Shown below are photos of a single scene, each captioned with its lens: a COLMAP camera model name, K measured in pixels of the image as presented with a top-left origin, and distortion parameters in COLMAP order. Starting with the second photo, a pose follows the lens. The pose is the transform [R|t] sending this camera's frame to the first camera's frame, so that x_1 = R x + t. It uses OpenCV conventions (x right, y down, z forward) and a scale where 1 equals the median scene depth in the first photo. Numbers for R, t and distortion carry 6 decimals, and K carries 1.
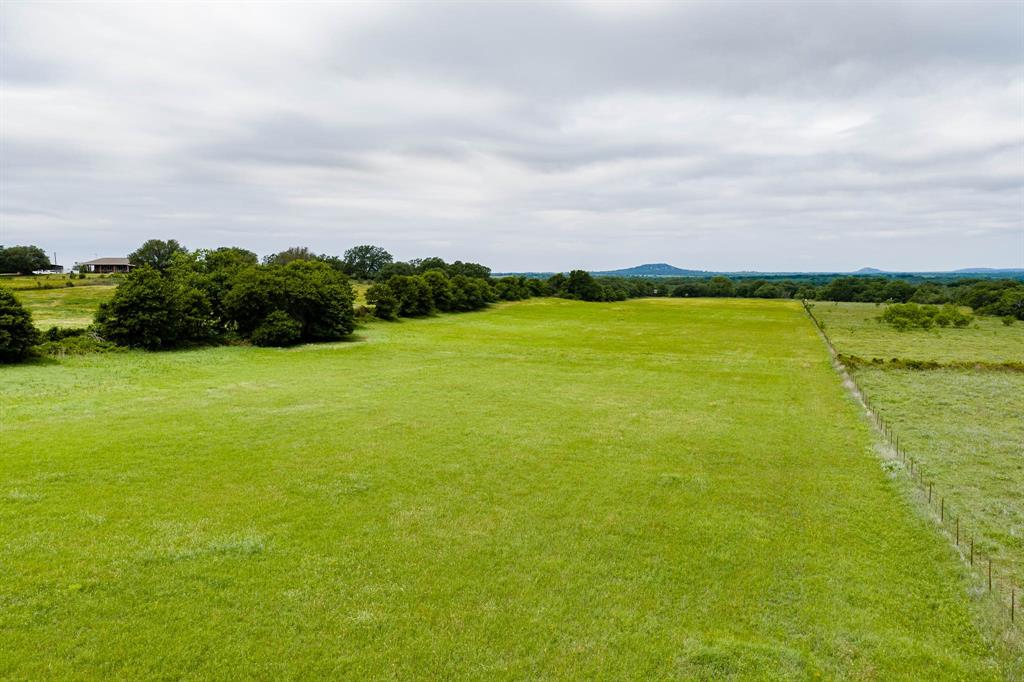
lens RADIAL K [[847.0, 0, 507.8], [0, 847.0, 335.3], [0, 0, 1]] dist [0.067889, -0.025259]
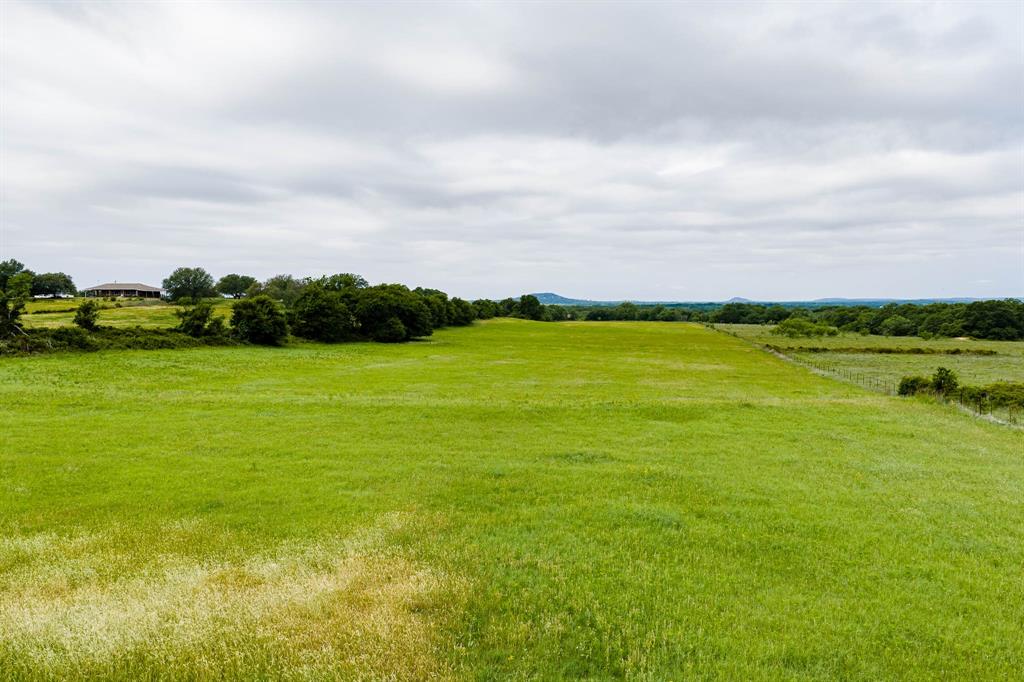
lens RADIAL K [[847.0, 0, 502.0], [0, 847.0, 334.8], [0, 0, 1]] dist [0.067889, -0.025259]
pose [[0.991708, -0.004346, 0.128437, -0.104146], [0.008841, 0.999368, -0.034444, 0.019438], [-0.128206, 0.035293, 0.991119, -0.170514]]
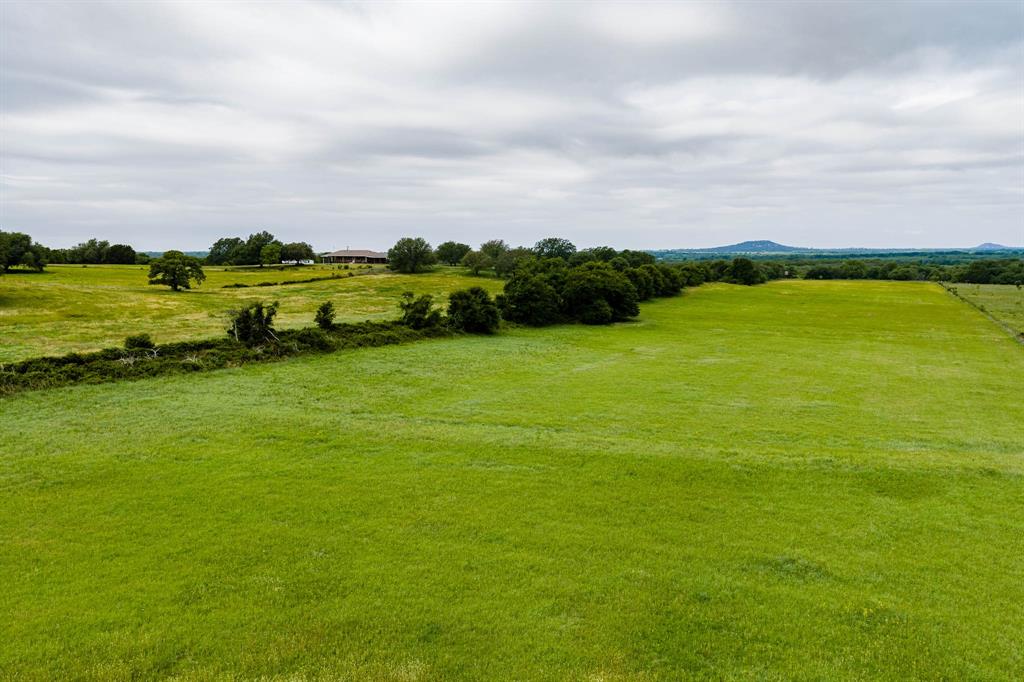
lens RADIAL K [[847.0, 0, 502.8], [0, 847.0, 291.6], [0, 0, 1]] dist [0.067889, -0.025259]
pose [[0.993577, 0.001520, -0.113146, -0.103825], [-0.004255, 0.999704, -0.023934, -0.002941], [0.113076, 0.024262, 0.993290, -0.174603]]
